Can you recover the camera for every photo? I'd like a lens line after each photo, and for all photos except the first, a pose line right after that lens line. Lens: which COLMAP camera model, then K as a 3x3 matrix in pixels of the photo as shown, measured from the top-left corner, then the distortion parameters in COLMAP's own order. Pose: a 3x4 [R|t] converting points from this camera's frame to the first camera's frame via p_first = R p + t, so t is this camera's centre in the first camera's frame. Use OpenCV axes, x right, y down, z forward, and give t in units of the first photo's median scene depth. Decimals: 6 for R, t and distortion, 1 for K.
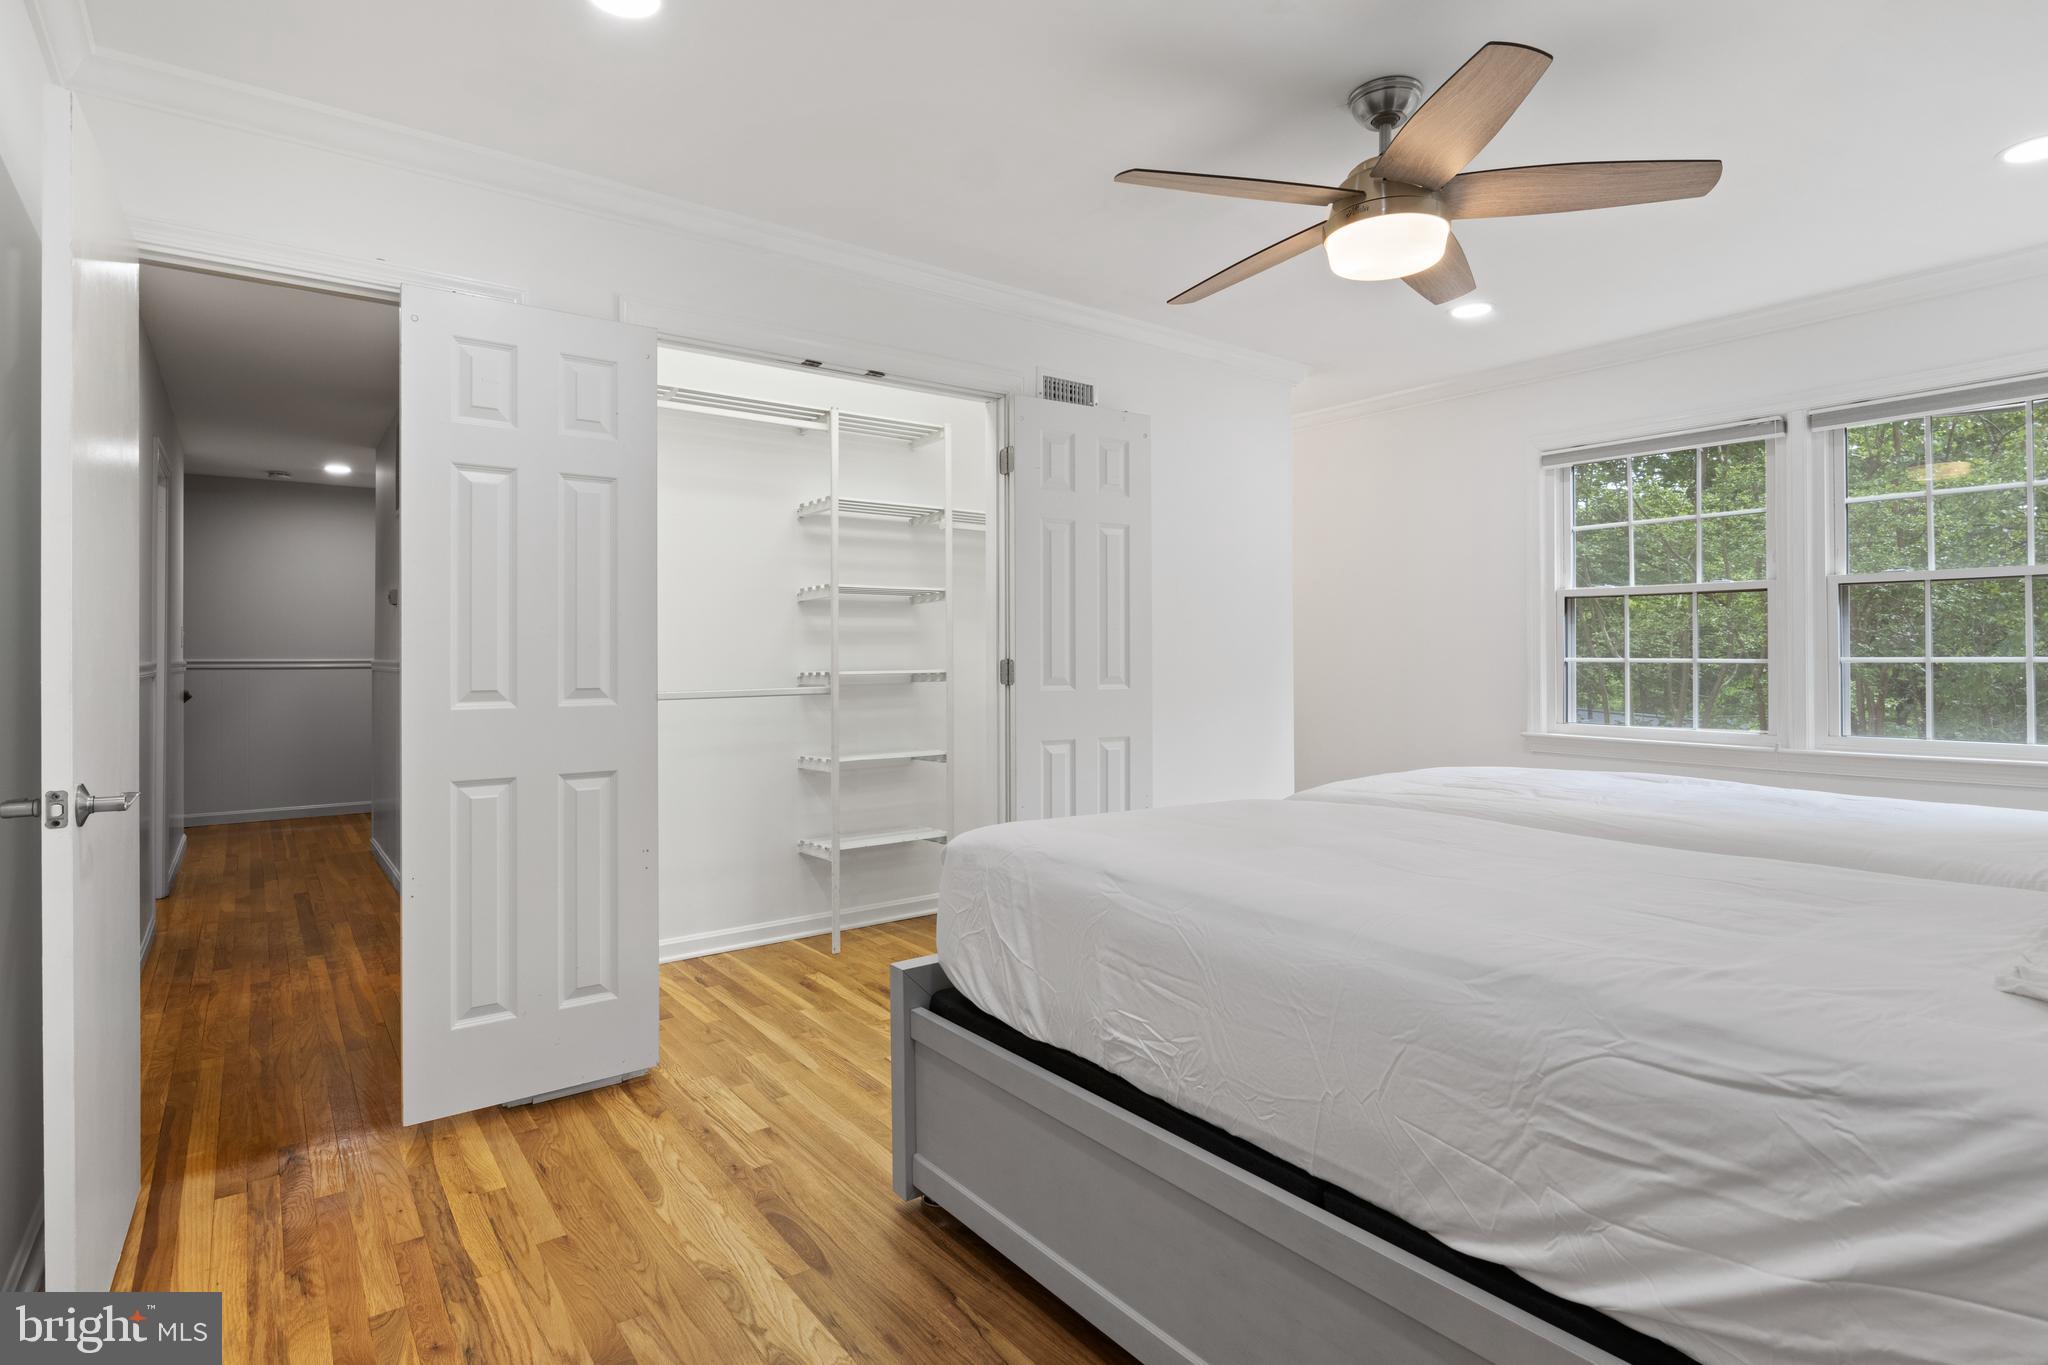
lens RADIAL K [[1017.8, 0, 1029.3], [0, 1017.8, 644.7], [0, 0, 1]] dist [-0.008873, -0.000789]
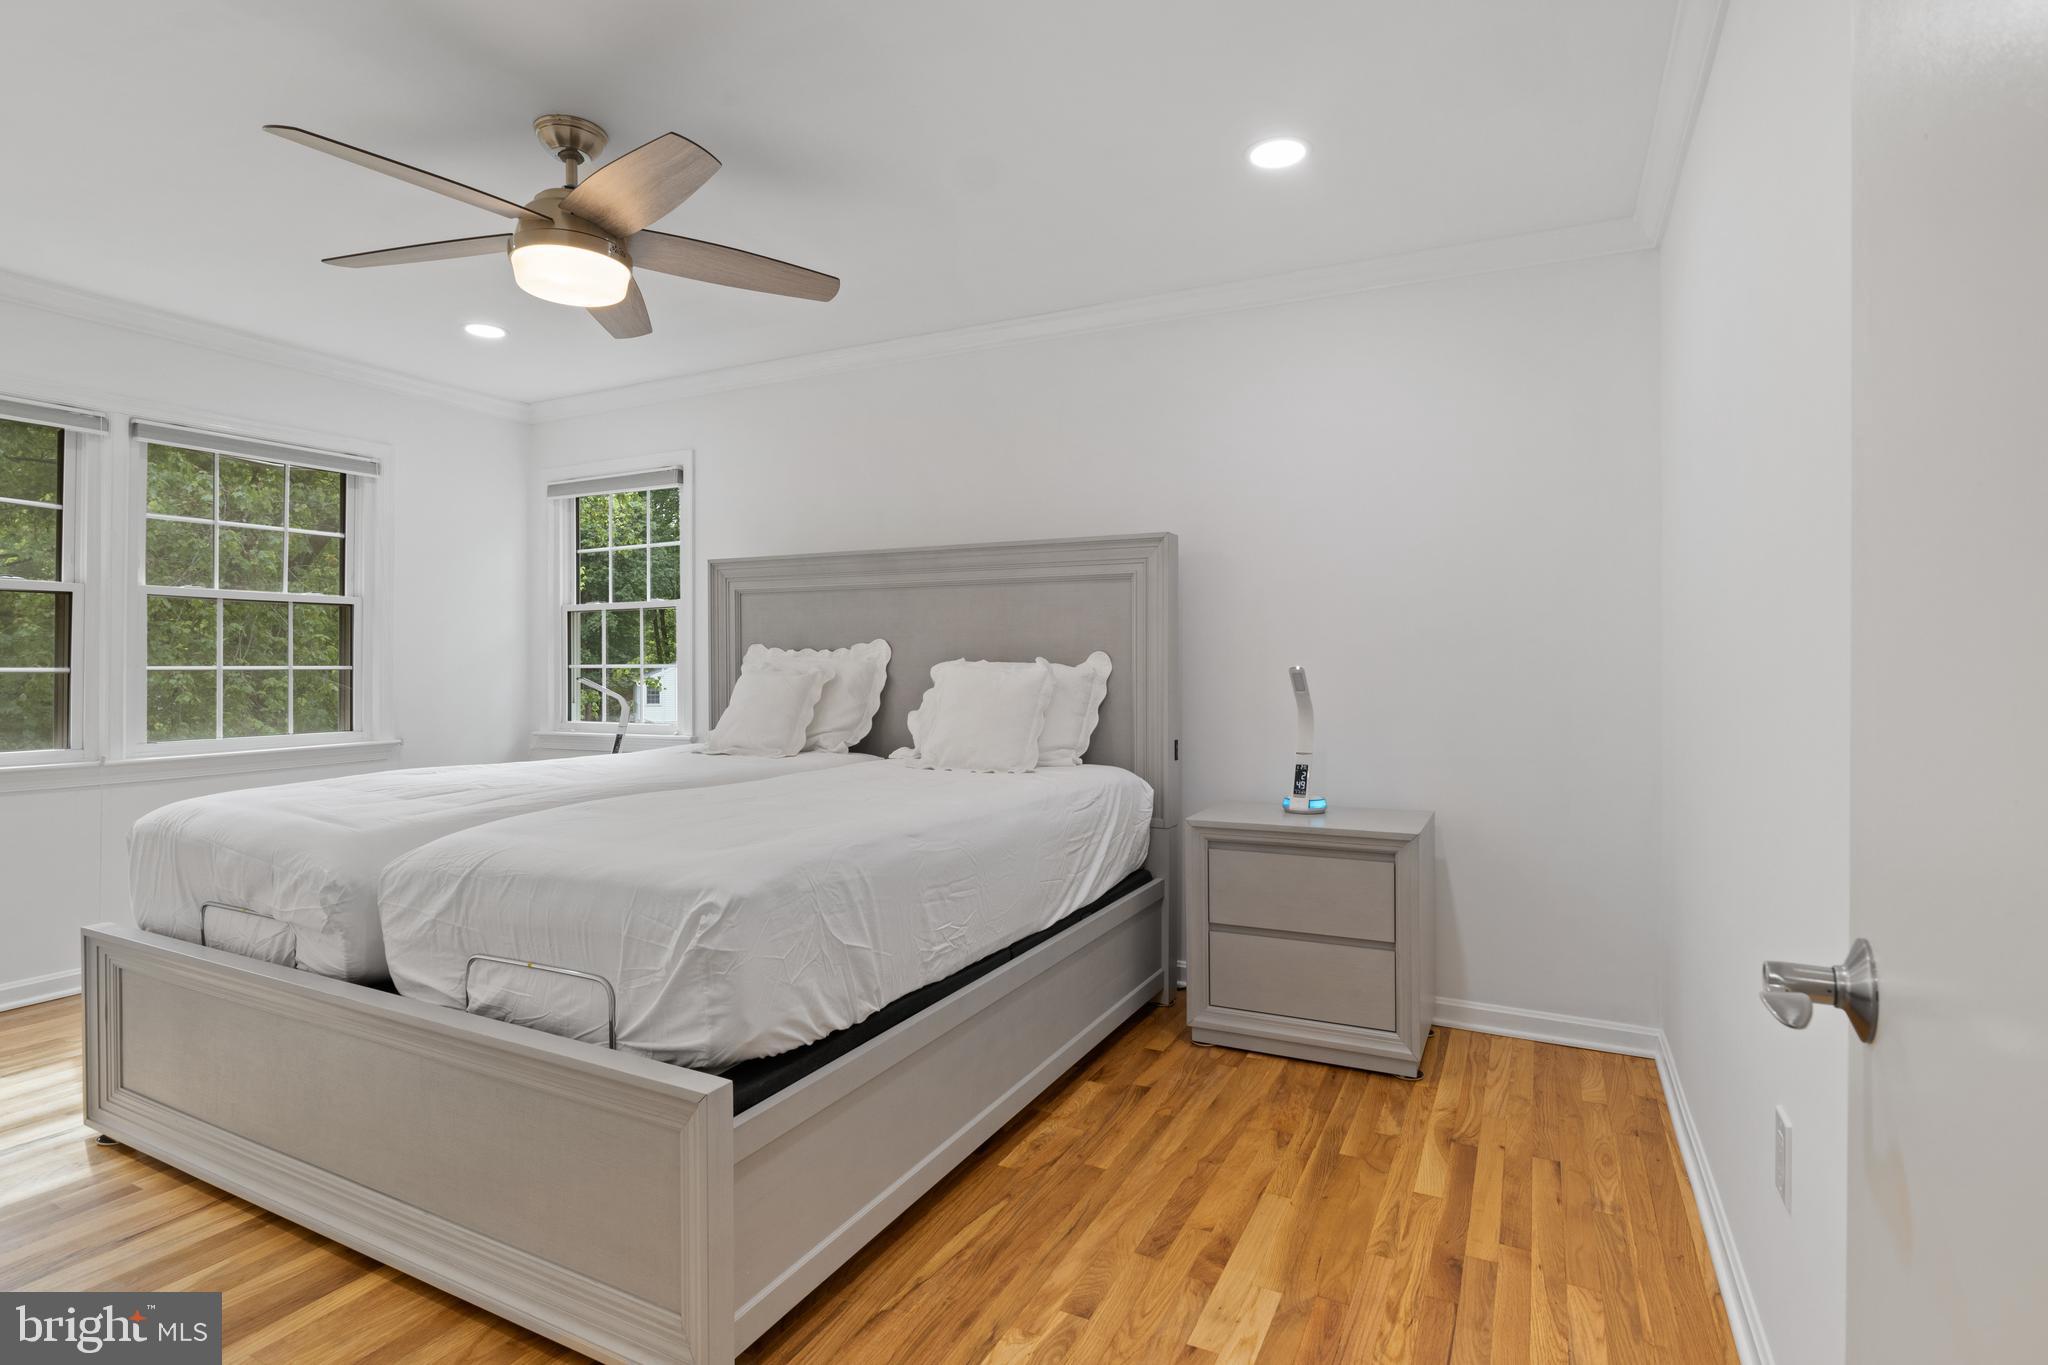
lens RADIAL K [[1017.8, 0, 1024.0], [0, 1017.8, 674.8], [0, 0, 1]] dist [-0.008873, -0.000789]
pose [[-0.423579, -0.005877, 0.905840, -0.597781], [-0.006243, 0.999974, 0.003568, 0.014018], [-0.905838, -0.004144, -0.423605, 0.760791]]
